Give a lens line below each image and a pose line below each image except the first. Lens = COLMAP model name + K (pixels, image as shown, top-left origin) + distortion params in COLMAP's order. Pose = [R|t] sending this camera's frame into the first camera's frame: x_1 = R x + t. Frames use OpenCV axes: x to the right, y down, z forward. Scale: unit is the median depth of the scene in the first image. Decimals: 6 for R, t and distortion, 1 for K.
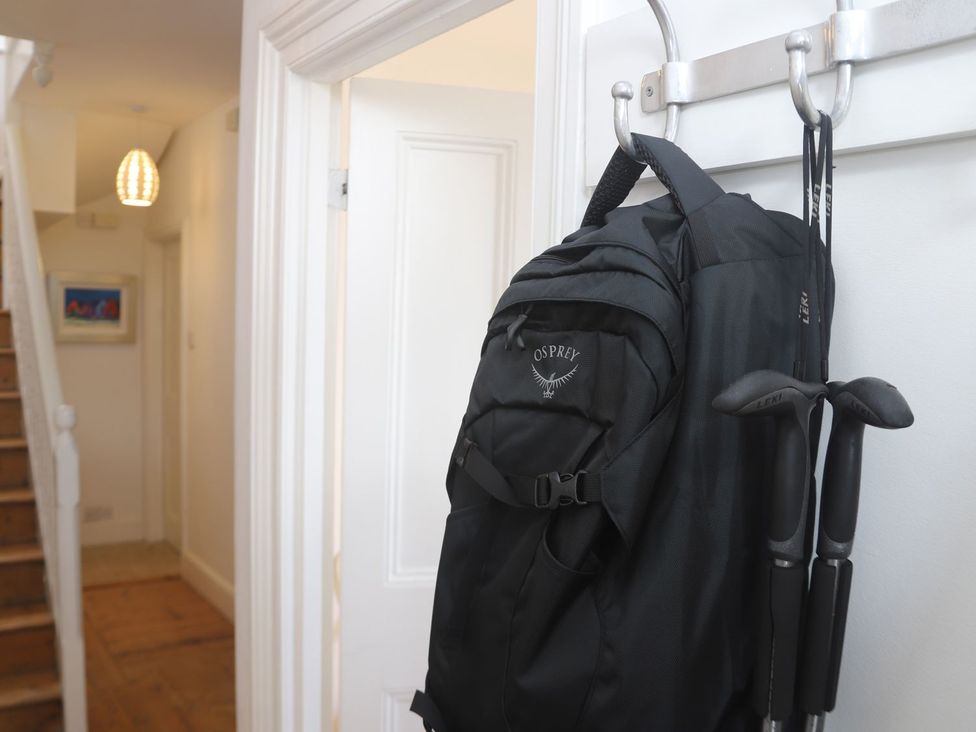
lens RADIAL K [[891.2, 0, 506.4], [0, 891.2, 406.3], [0, 0, 1]] dist [-0.170487, 0.131229]
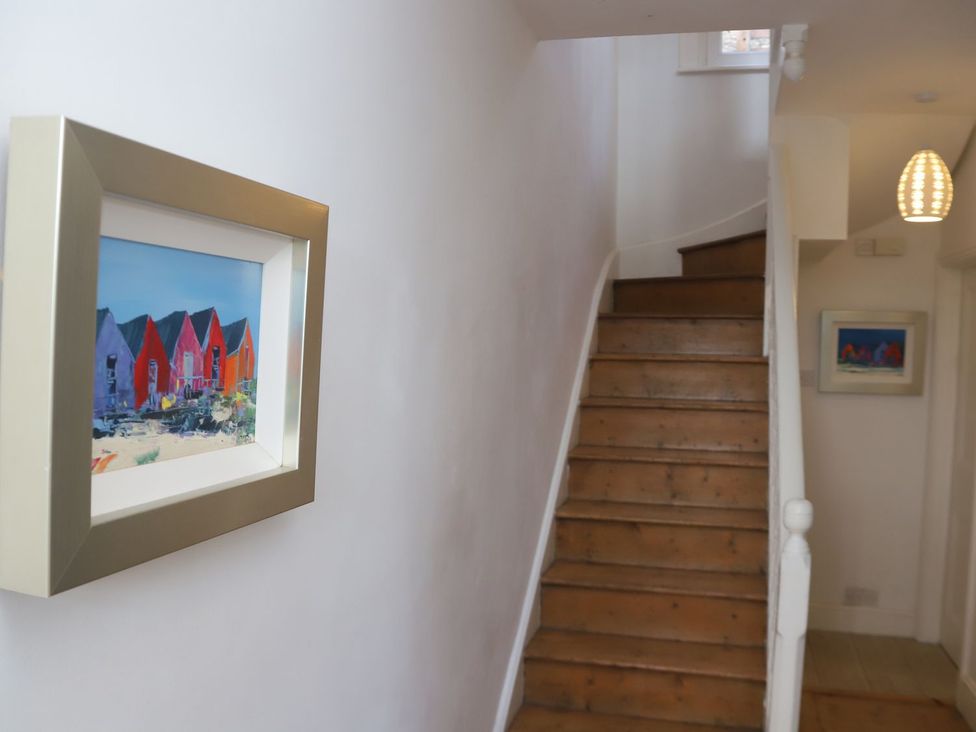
lens RADIAL K [[891.2, 0, 506.4], [0, 891.2, 406.3], [0, 0, 1]] dist [-0.170487, 0.131229]
pose [[0.644306, 0.037158, -0.763865, -0.074667], [-0.063745, 0.997953, -0.005222, -0.040530], [0.762107, 0.052057, 0.645355, 0.222812]]
